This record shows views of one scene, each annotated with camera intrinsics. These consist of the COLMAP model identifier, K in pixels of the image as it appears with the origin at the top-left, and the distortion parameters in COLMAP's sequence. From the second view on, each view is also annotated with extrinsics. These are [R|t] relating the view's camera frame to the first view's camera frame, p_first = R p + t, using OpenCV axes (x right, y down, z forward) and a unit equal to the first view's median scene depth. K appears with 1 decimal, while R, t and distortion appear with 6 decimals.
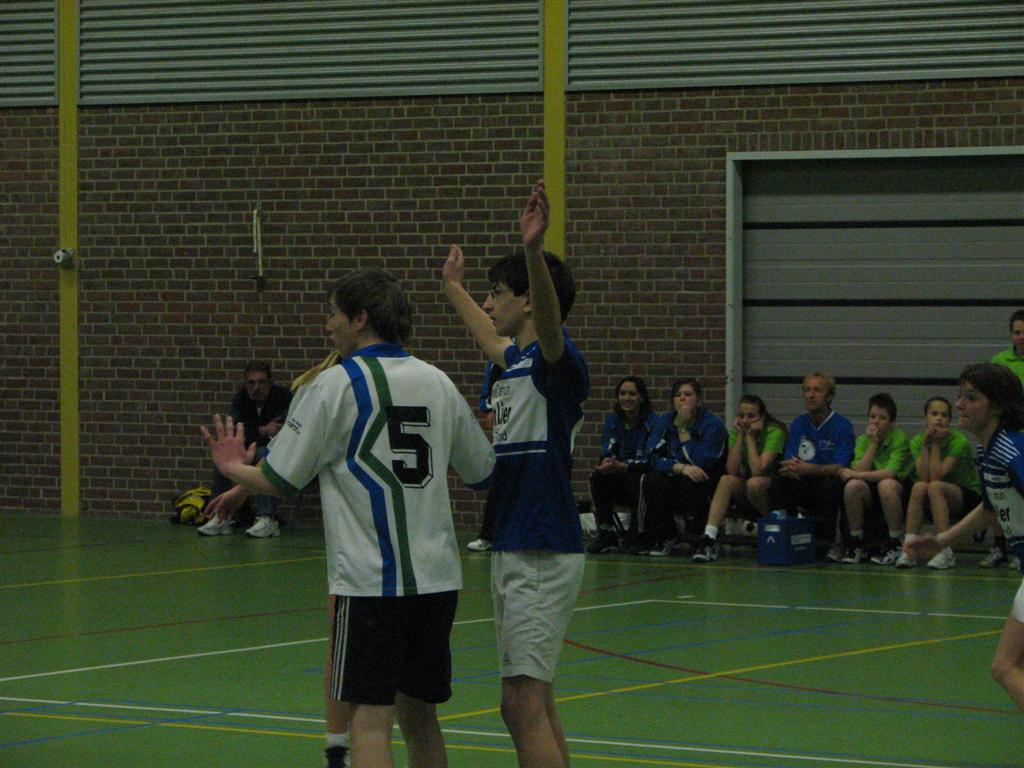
lens RADIAL K [[4454.5, 0, 478.2], [0, 4454.5, 387.1], [0, 0, 1]] dist [0.283805, 0.000000]
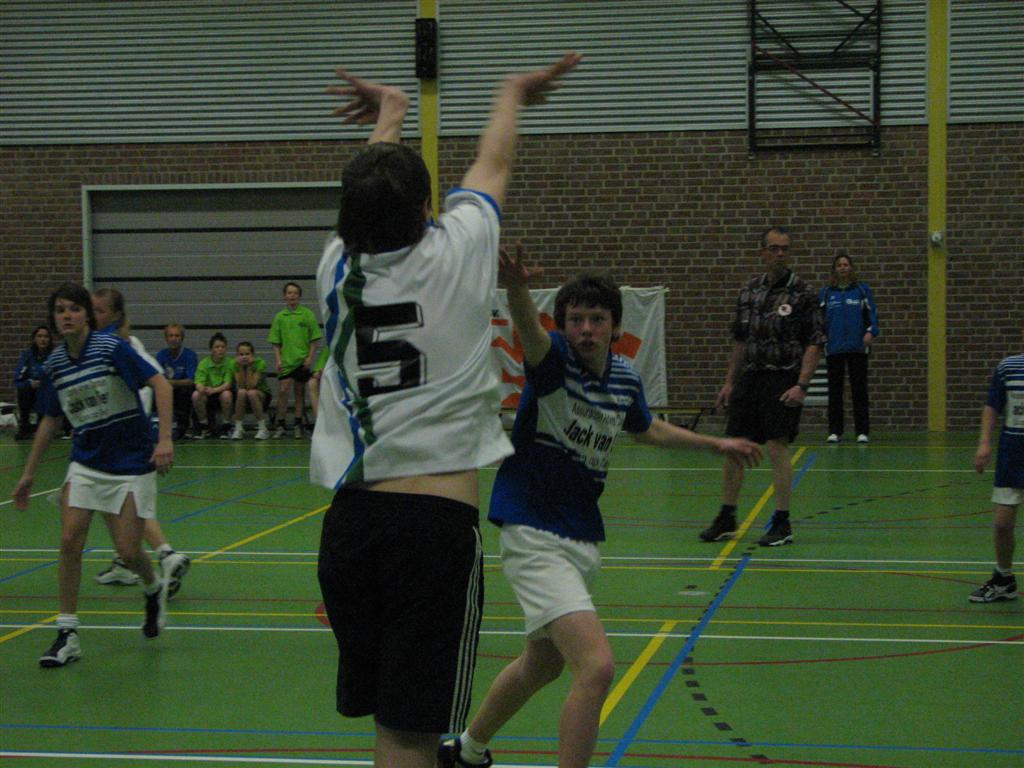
lens RADIAL K [[2513.0, 0, 511.0], [0, 2513.0, 383.8], [0, 0, 1]] dist [0.165786, 0.000000]
pose [[0.920472, -0.030184, 0.389640, -0.200292], [0.021541, 0.999416, 0.026533, -0.003085], [-0.390213, -0.016029, 0.920585, 0.137134]]
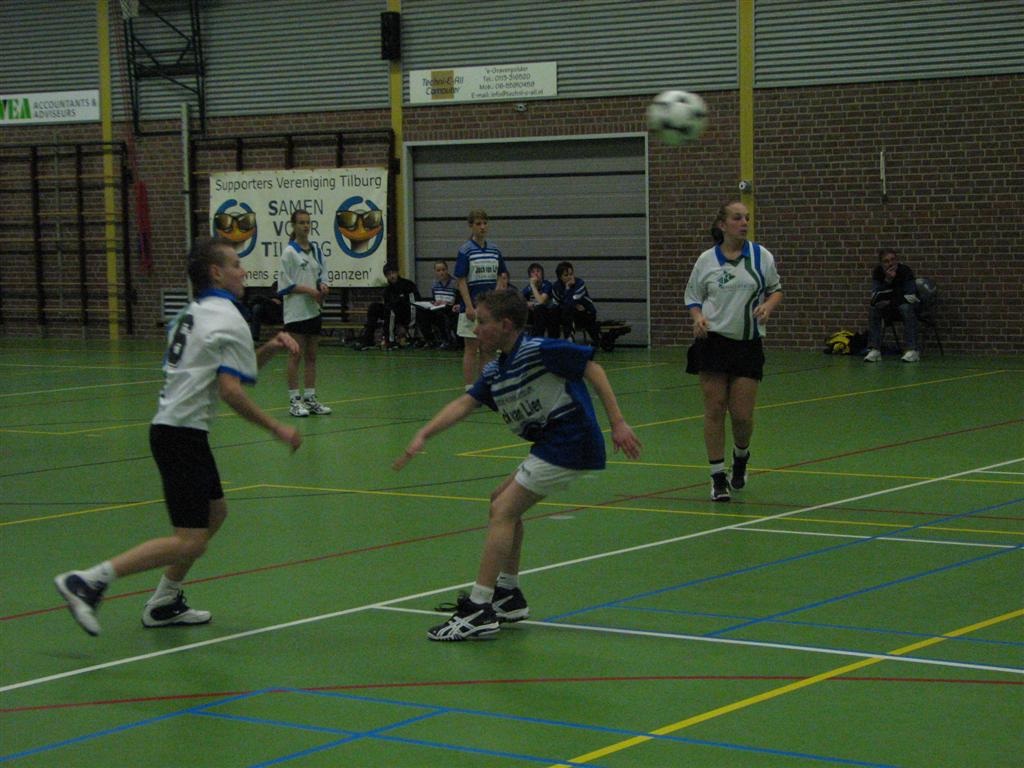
lens RADIAL K [[2513.0, 0, 514.5], [0, 2513.0, 382.7], [0, 0, 1]] dist [0.165786, 0.000000]
pose [[0.999406, -0.019929, -0.028107, -0.025382], [0.021218, 0.998700, 0.046350, -0.000450], [0.027146, -0.046919, 0.998530, 0.018314]]
